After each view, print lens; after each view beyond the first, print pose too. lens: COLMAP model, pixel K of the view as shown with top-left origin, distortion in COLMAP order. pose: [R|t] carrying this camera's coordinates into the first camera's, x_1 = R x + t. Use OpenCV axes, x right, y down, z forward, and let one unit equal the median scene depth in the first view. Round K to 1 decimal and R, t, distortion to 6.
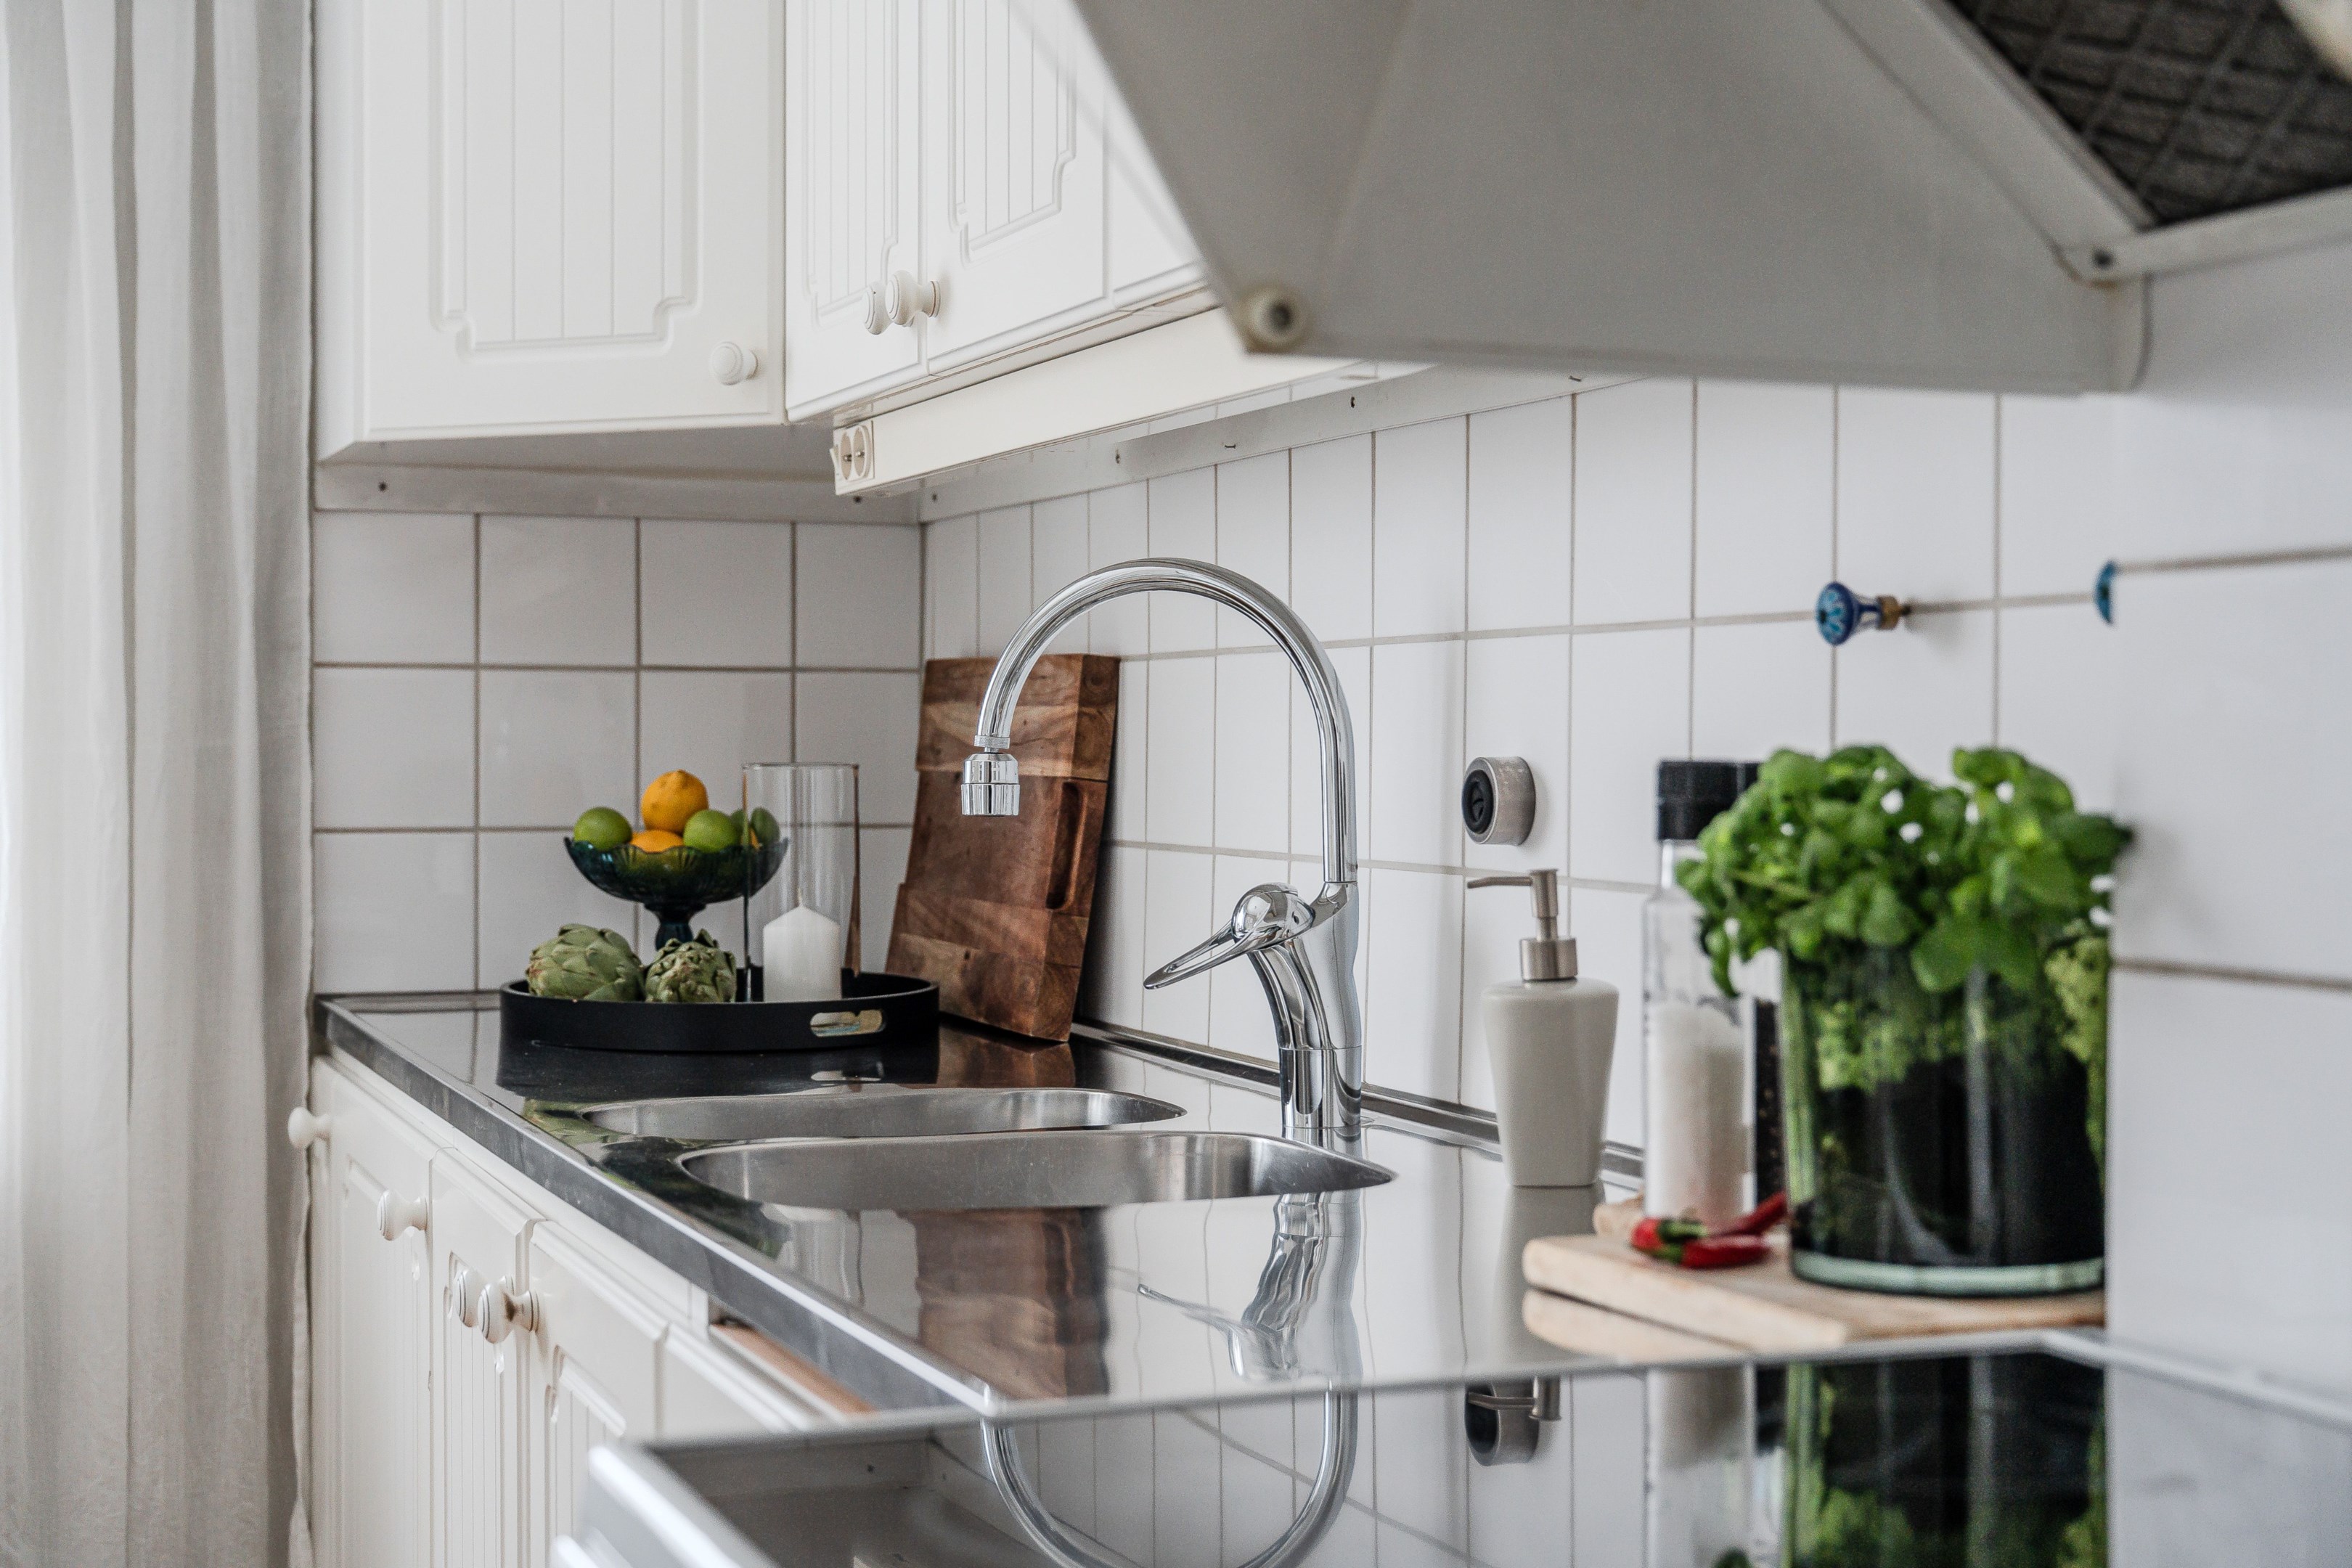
lens RADIAL K [[3589.3, 0, 1176.0], [0, 3589.3, 784.0], [0, 0, 1]] dist [0.054138, 0.042347]
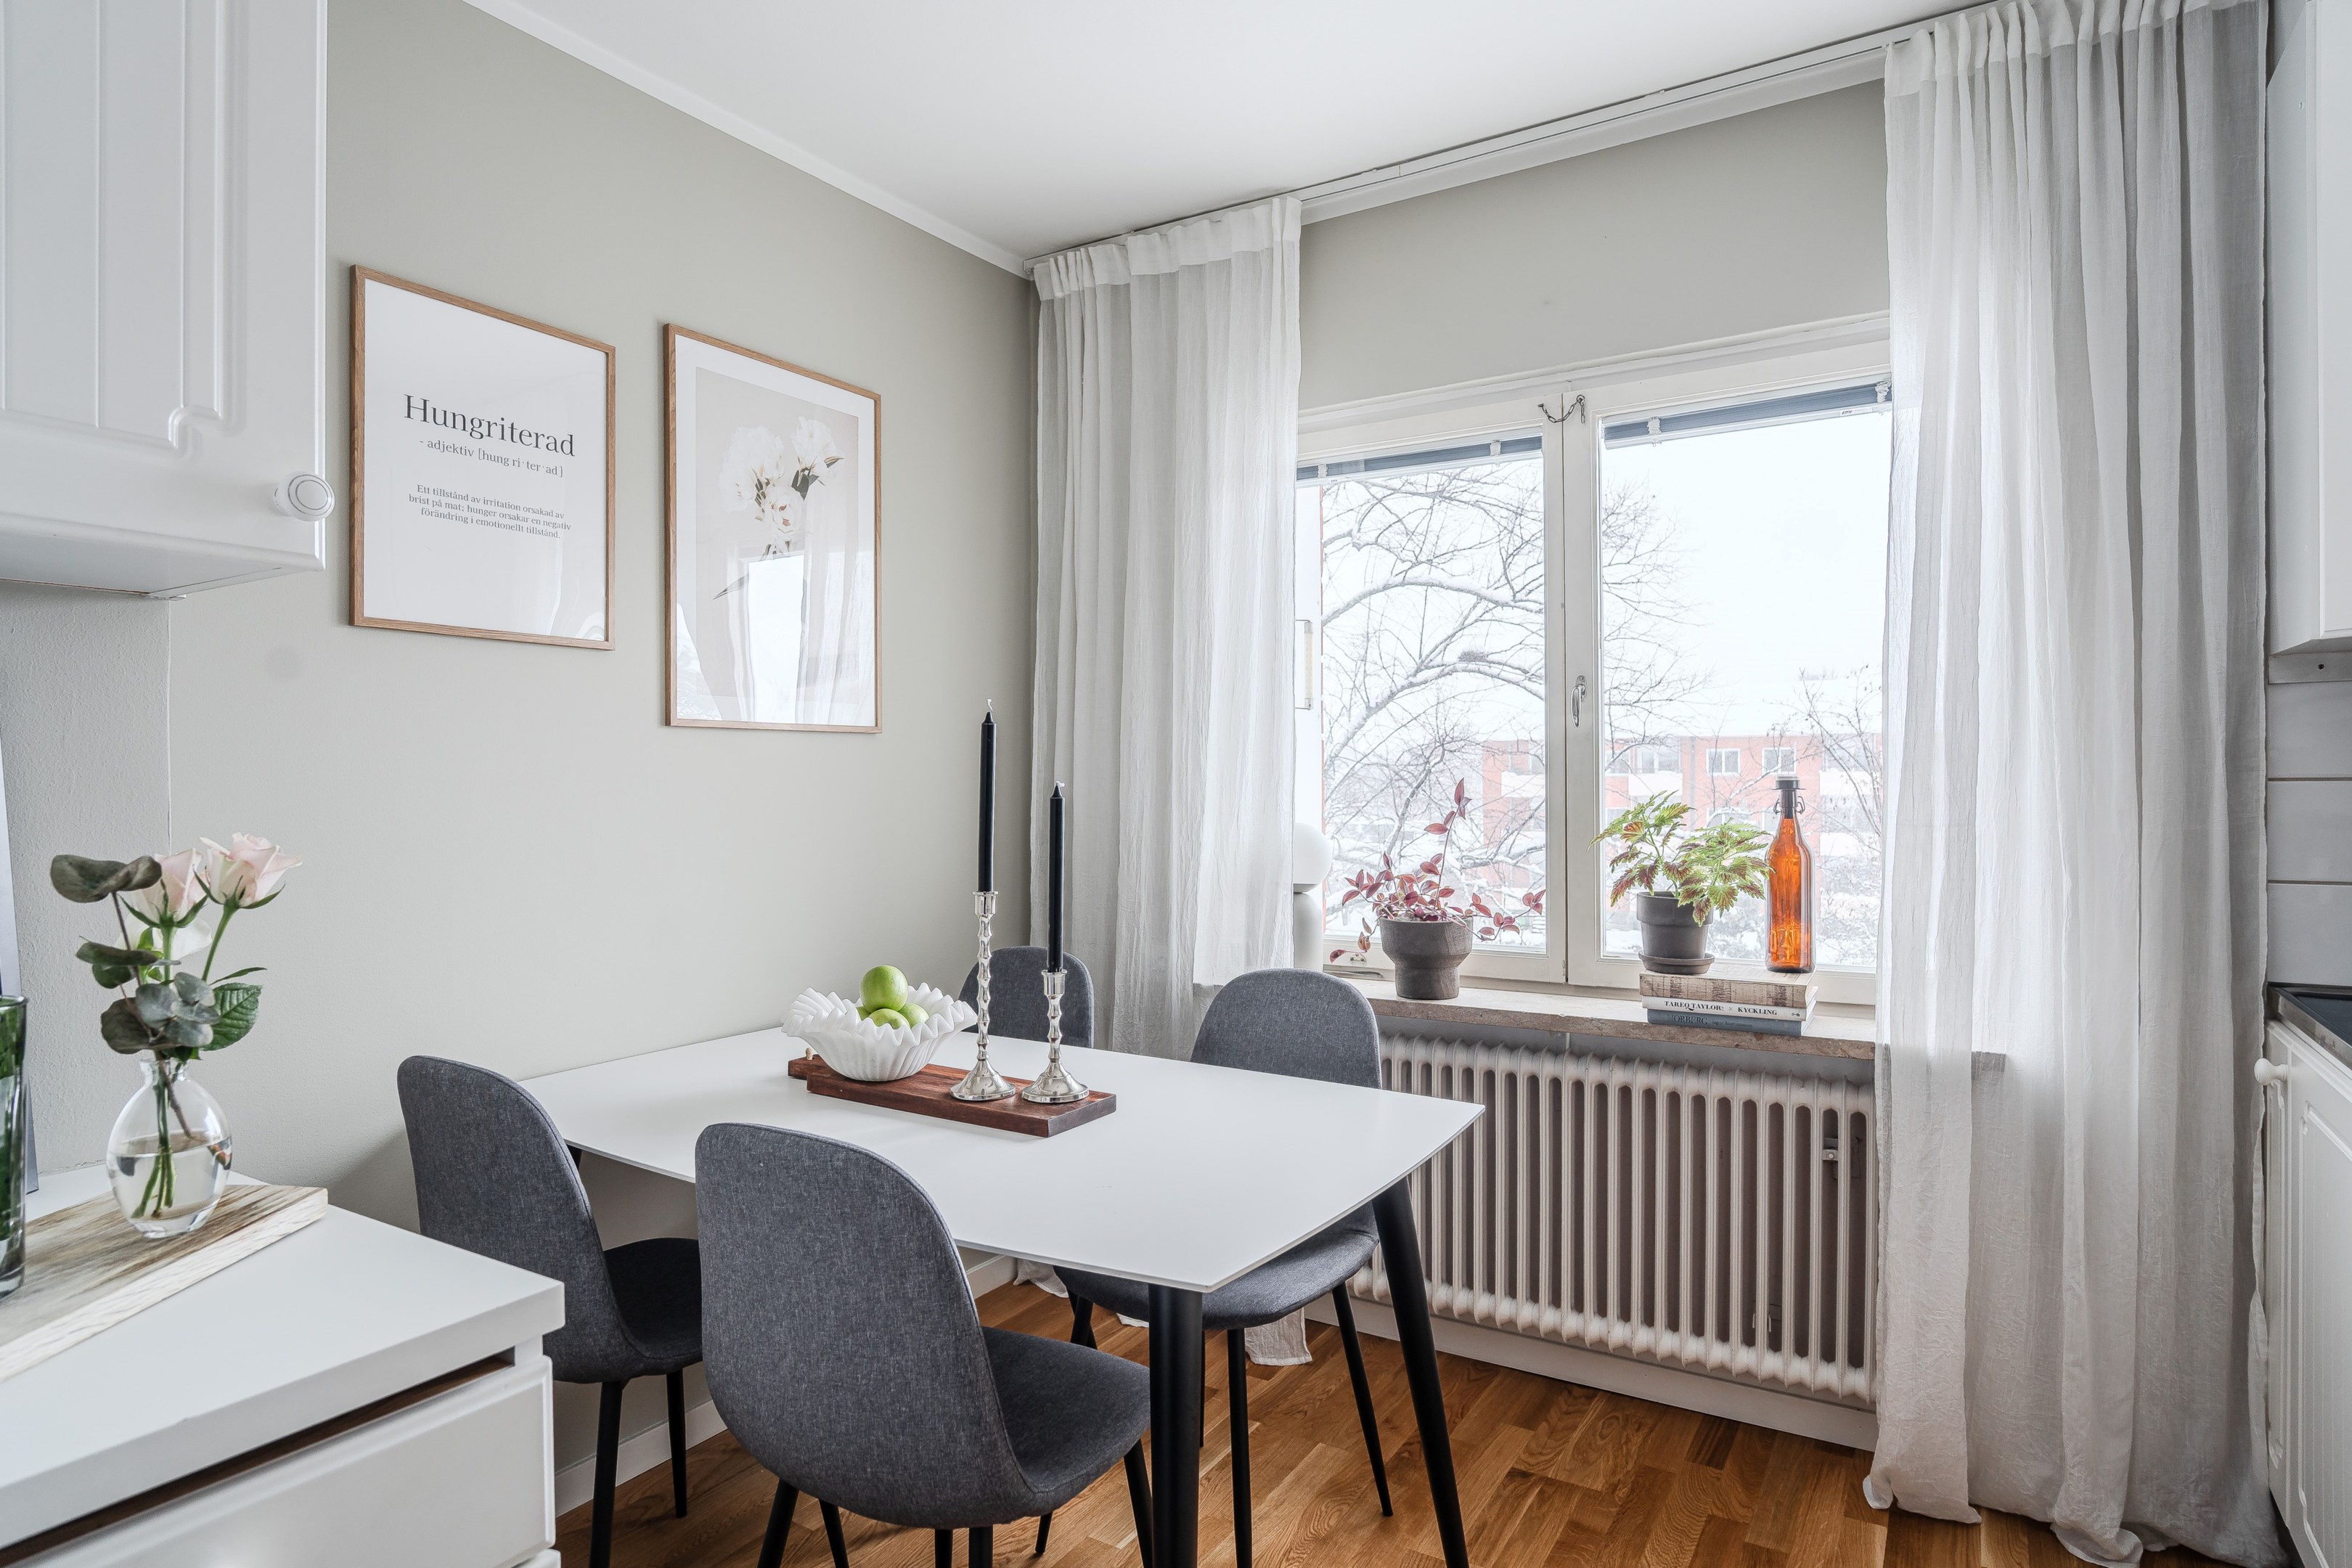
lens RADIAL K [[1319.5, 0, 1167.4], [0, 1319.5, 790.9], [0, 0, 1]] dist [-0.023762, 0.003953]
pose [[0.624925, -0.000412, -0.780685, -0.110690], [0.000000, 1.000000, -0.000527, -0.033126], [0.780685, 0.000329, 0.624925, 0.296176]]
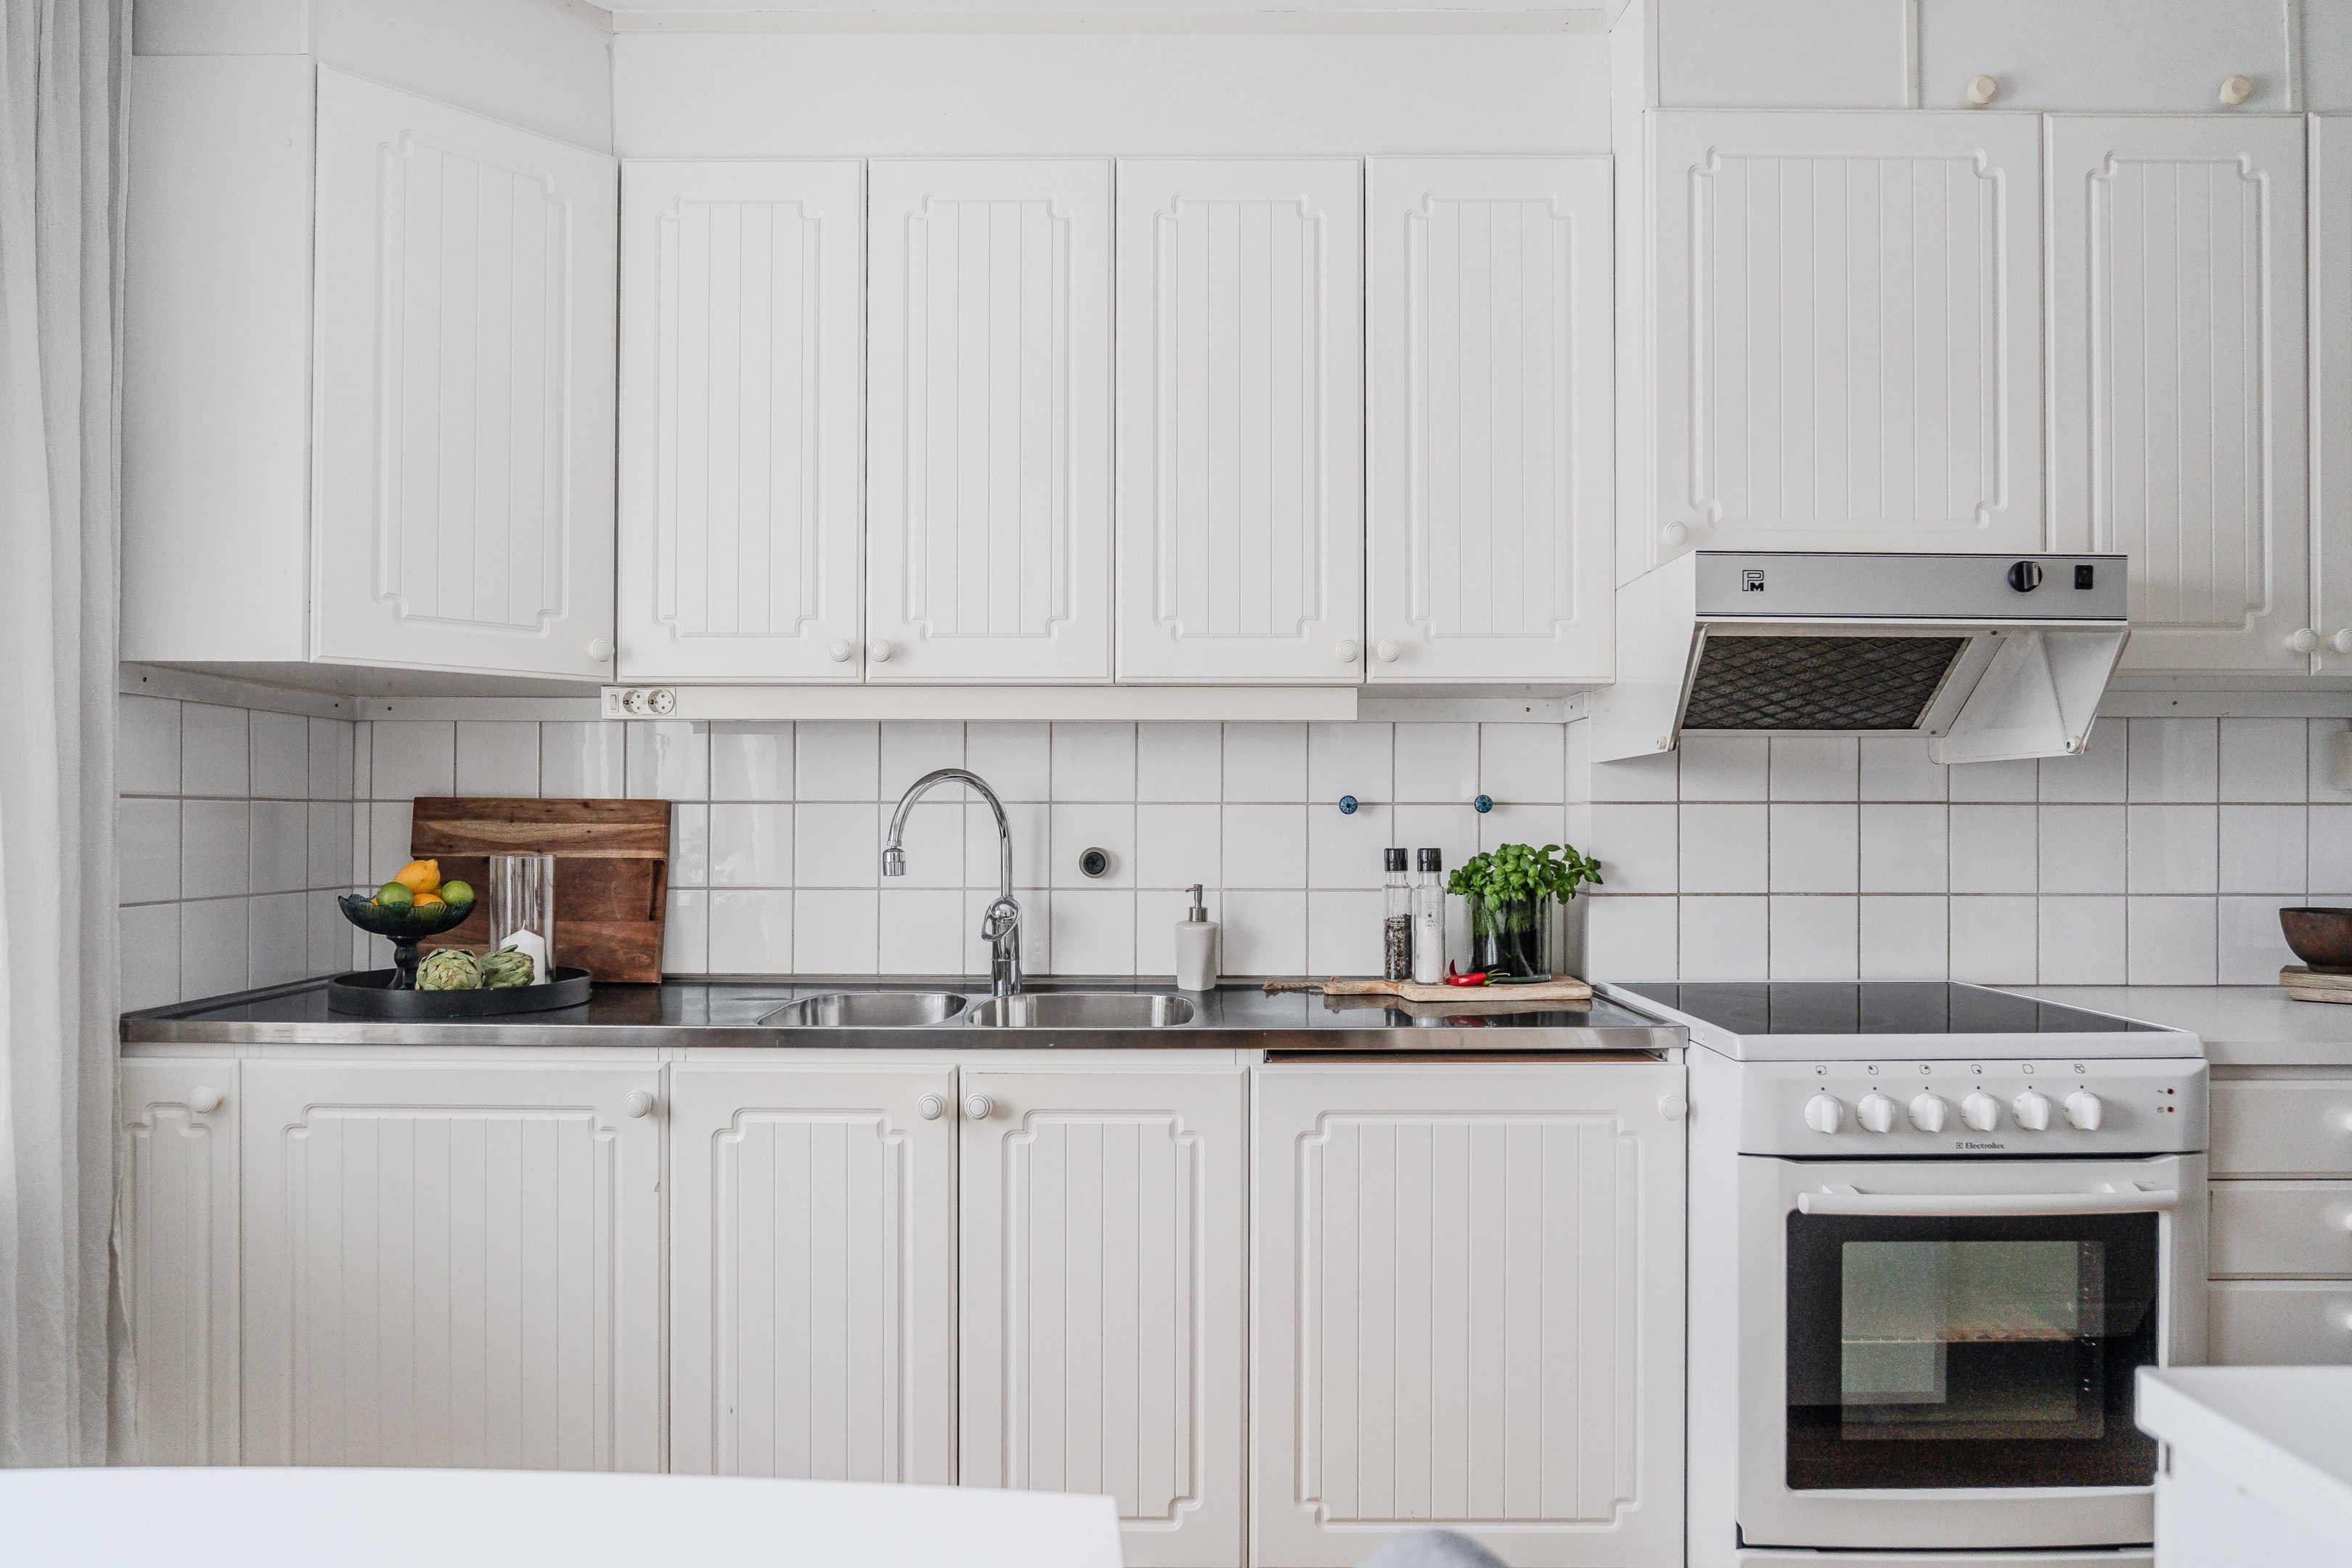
lens RADIAL K [[1390.6, 0, 1180.2], [0, 1390.6, 798.3], [0, 0, 1]] dist [-0.003513, 0.000287]
pose [[0.363532, 0.011249, 0.931514, -0.739278], [0.009945, 0.999823, -0.015955, -0.021761], [-0.931528, 0.015065, 0.363356, 0.450160]]
